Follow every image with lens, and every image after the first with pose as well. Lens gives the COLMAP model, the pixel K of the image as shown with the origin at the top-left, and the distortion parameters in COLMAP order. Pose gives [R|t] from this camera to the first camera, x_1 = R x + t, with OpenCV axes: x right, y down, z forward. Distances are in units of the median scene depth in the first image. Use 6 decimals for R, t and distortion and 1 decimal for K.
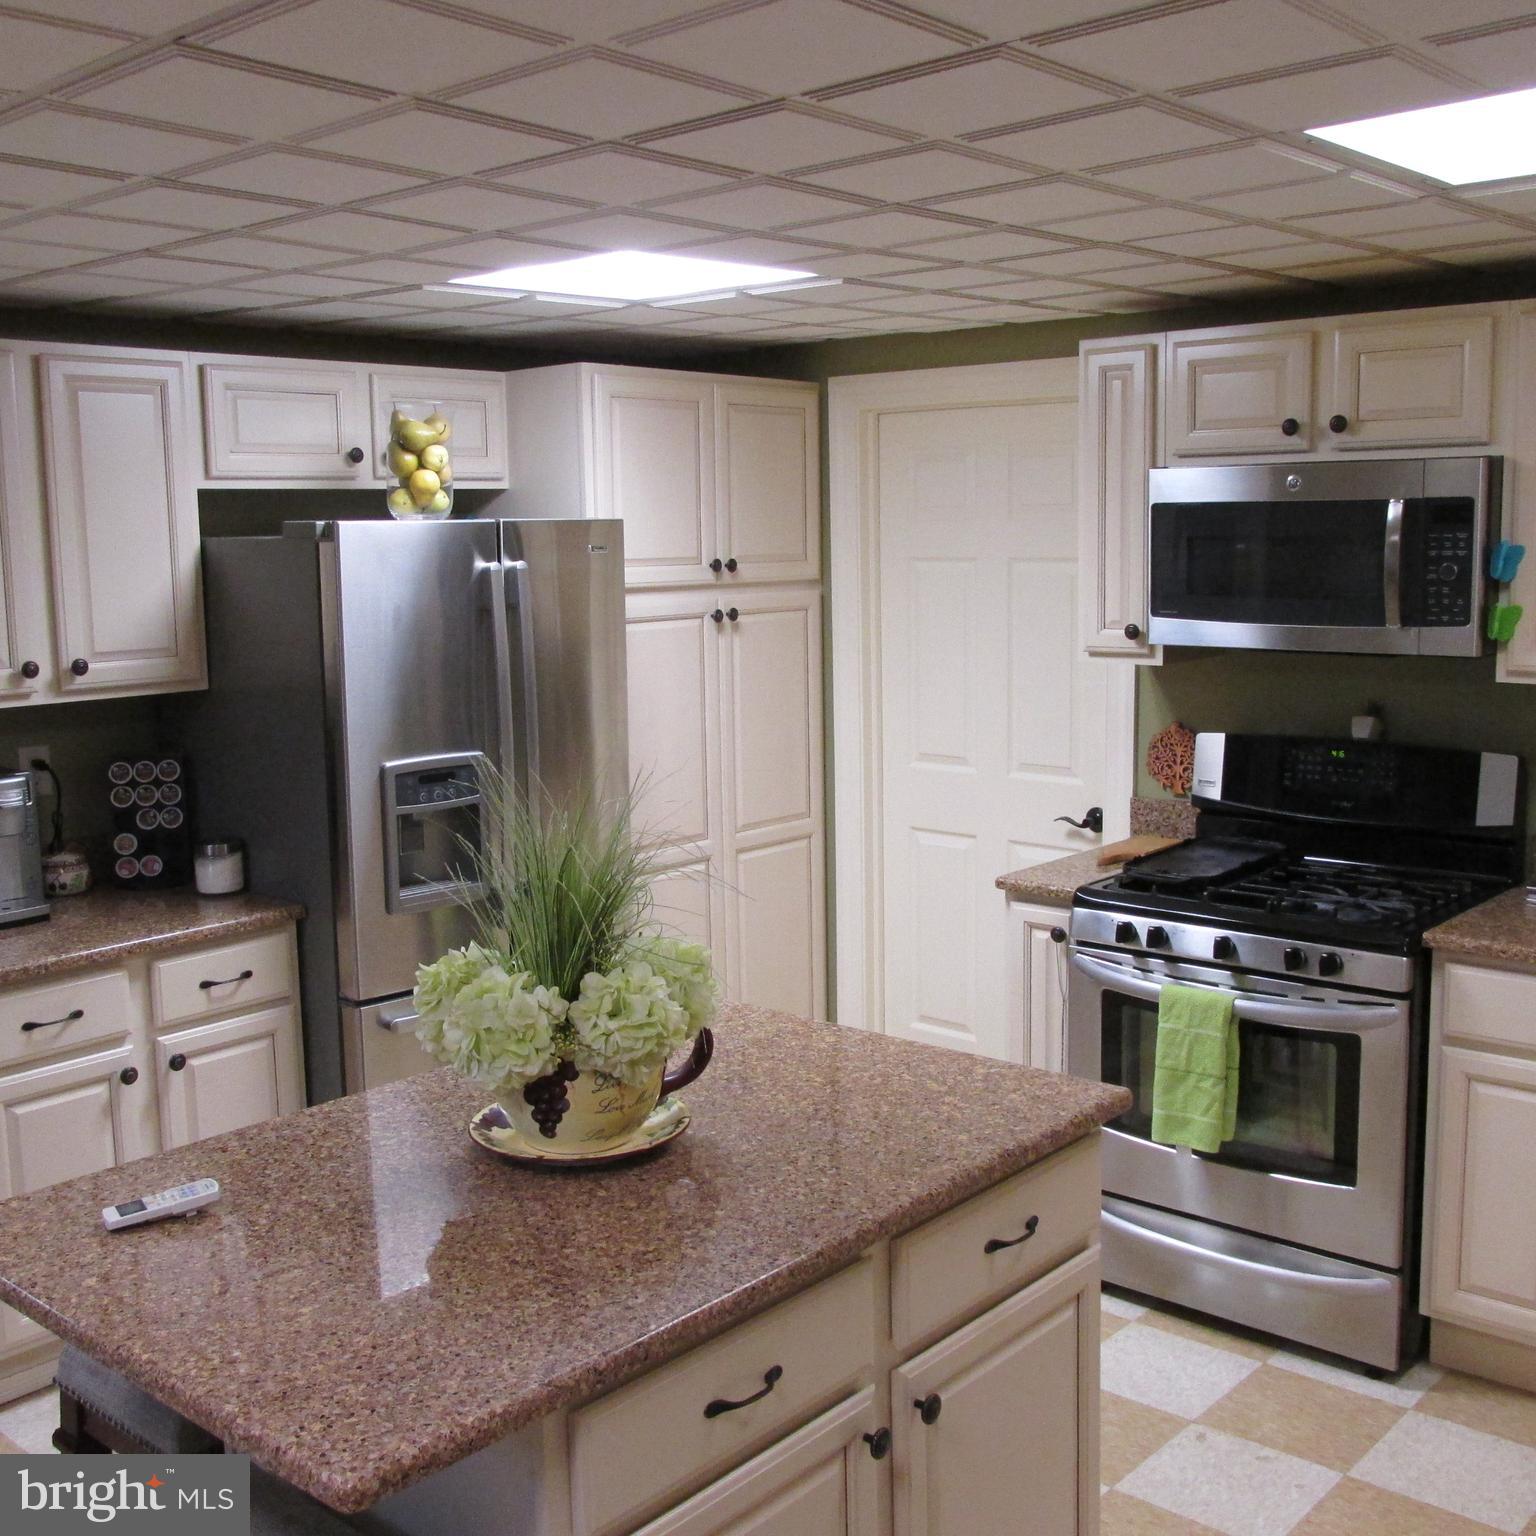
lens RADIAL K [[1712.2, 0, 767.7], [0, 1712.2, 769.4], [0, 0, 1]] dist [-0.020865, 0.000000]
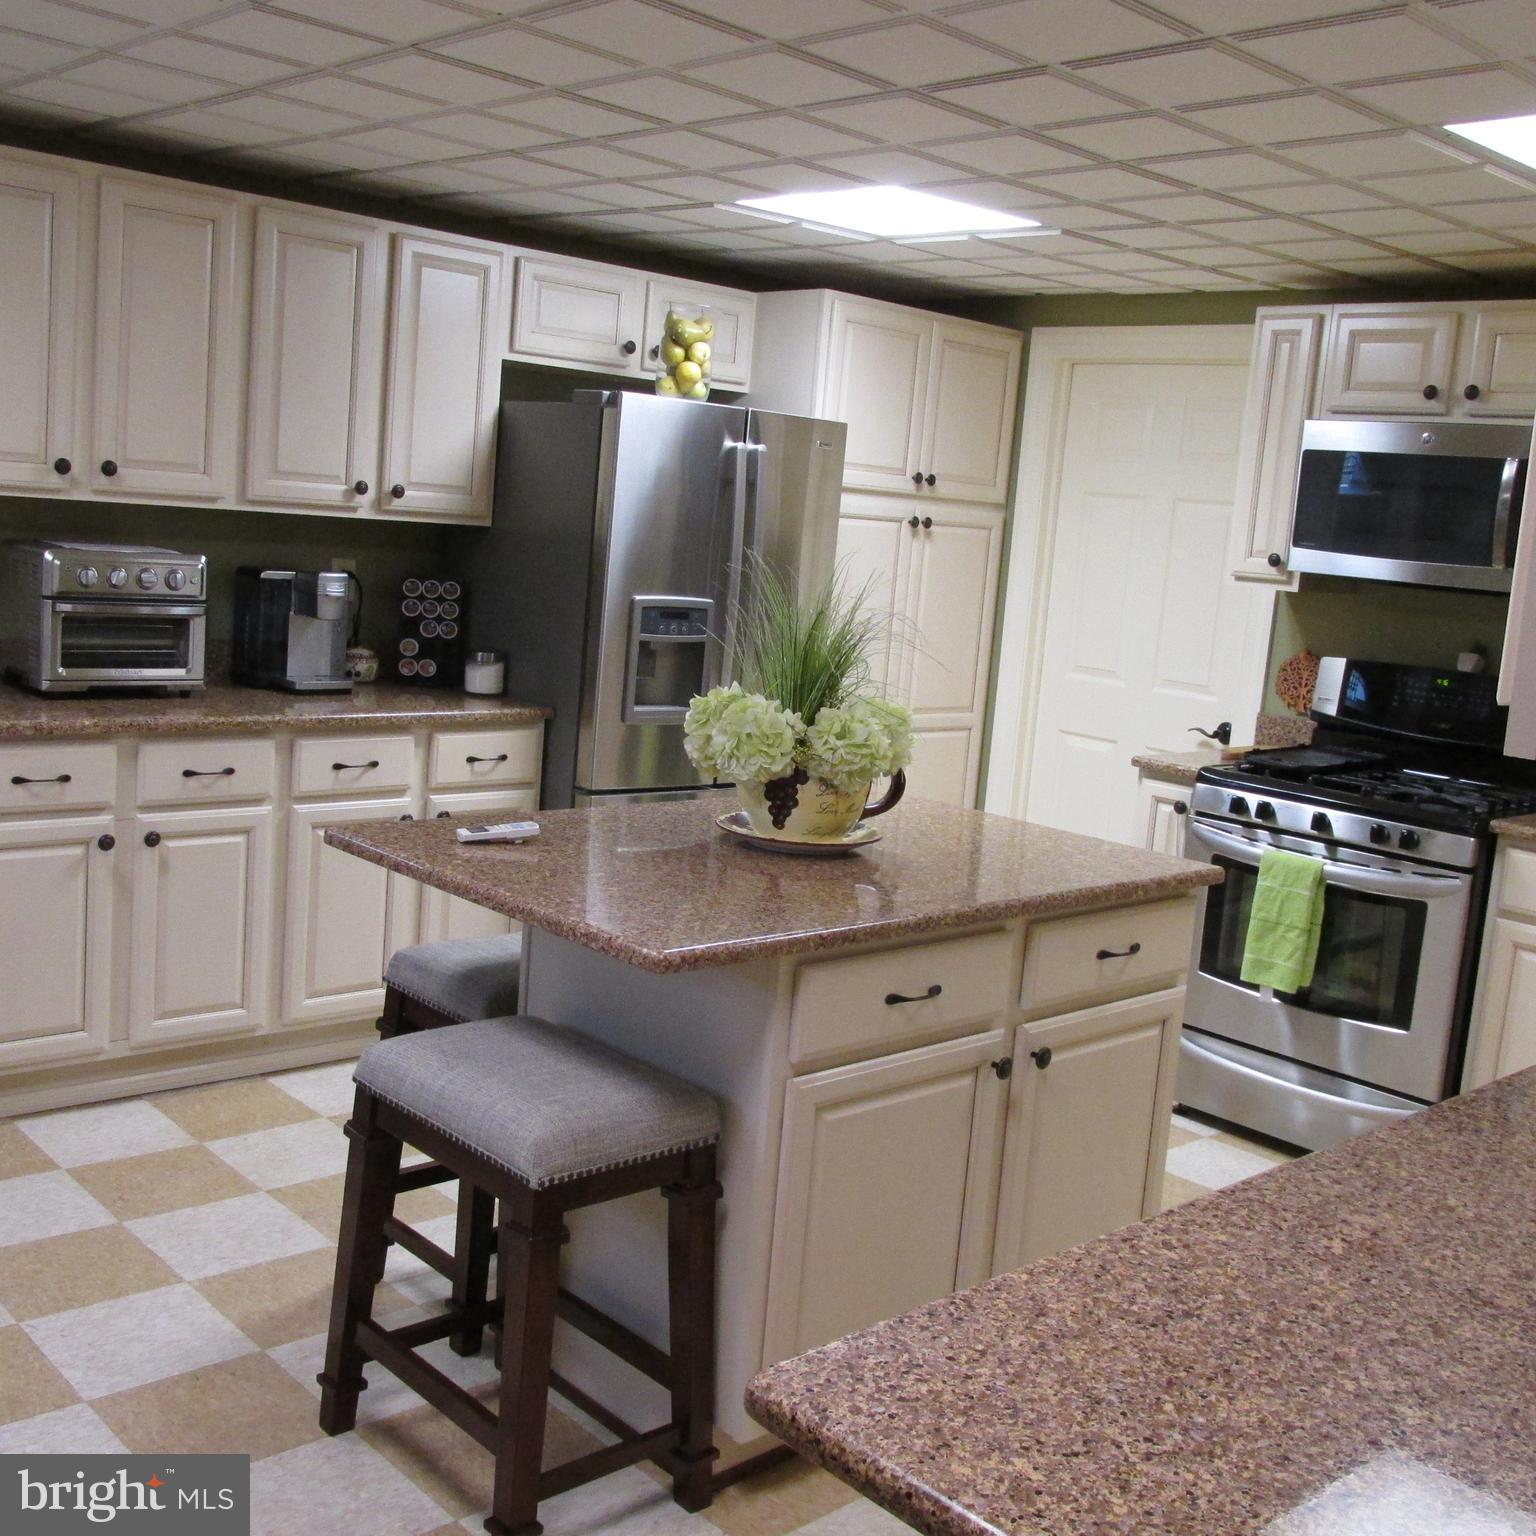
lens RADIAL K [[1712.2, 0, 767.2], [0, 1712.2, 763.2], [0, 0, 1]] dist [-0.020865, 0.000000]
pose [[0.990287, 0.113927, -0.079701, -0.022028], [-0.113518, 0.993489, 0.009659, 0.093463], [0.080283, -0.000518, 0.996772, -0.203456]]
